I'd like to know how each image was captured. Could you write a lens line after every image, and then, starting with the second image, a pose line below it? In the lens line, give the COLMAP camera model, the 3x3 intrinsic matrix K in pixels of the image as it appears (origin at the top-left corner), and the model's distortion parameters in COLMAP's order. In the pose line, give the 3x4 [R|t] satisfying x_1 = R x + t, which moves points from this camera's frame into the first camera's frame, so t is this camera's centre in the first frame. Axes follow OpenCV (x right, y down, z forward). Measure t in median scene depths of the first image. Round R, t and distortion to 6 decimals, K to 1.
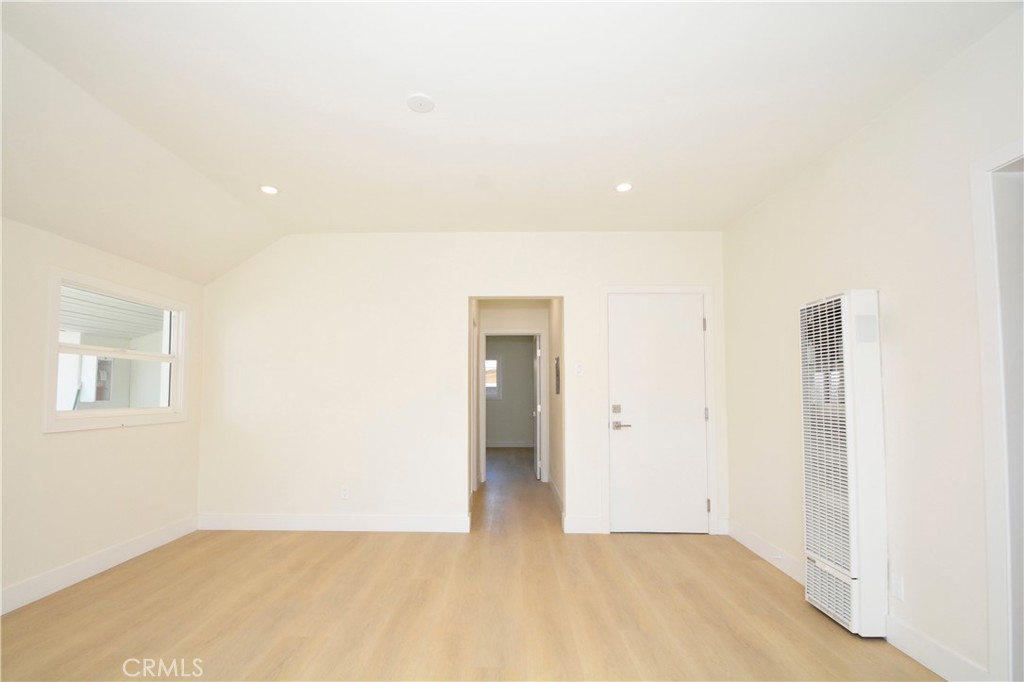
lens RADIAL K [[464.4, 0, 510.4], [0, 464.4, 368.2], [0, 0, 1]] dist [0.001022, -0.000024]
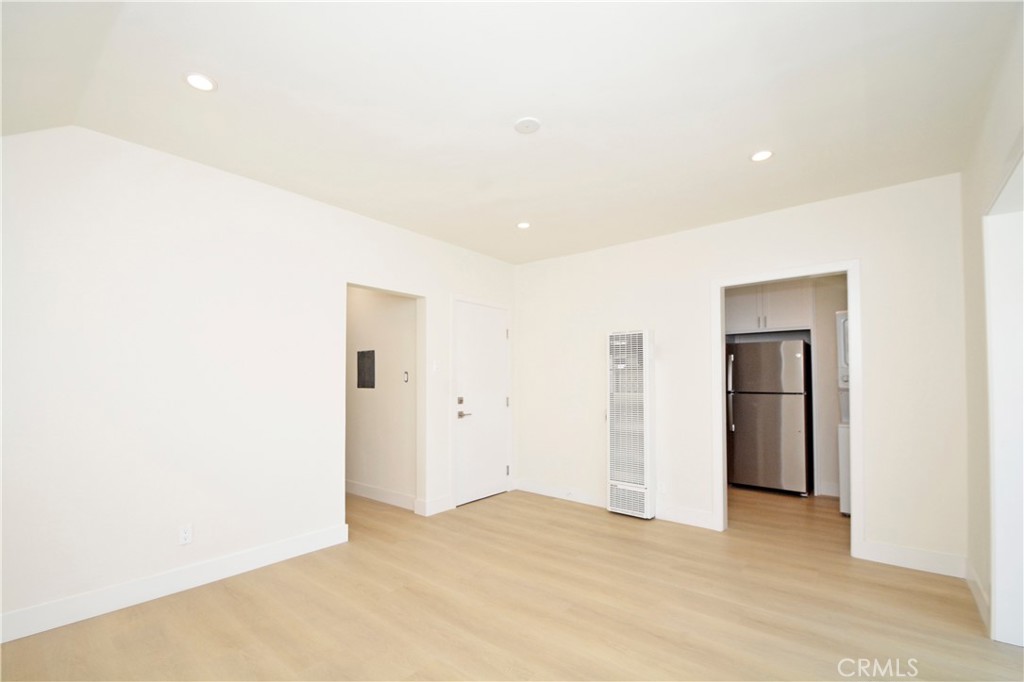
lens RADIAL K [[444.9, 0, 511.9], [0, 444.9, 374.0], [0, 0, 1]] dist [0.010513, -0.000114]
pose [[0.631432, 0.006097, 0.775407, -0.605531], [-0.034158, 0.999217, 0.019958, -0.007263], [-0.774678, -0.039089, 0.631146, 0.209796]]
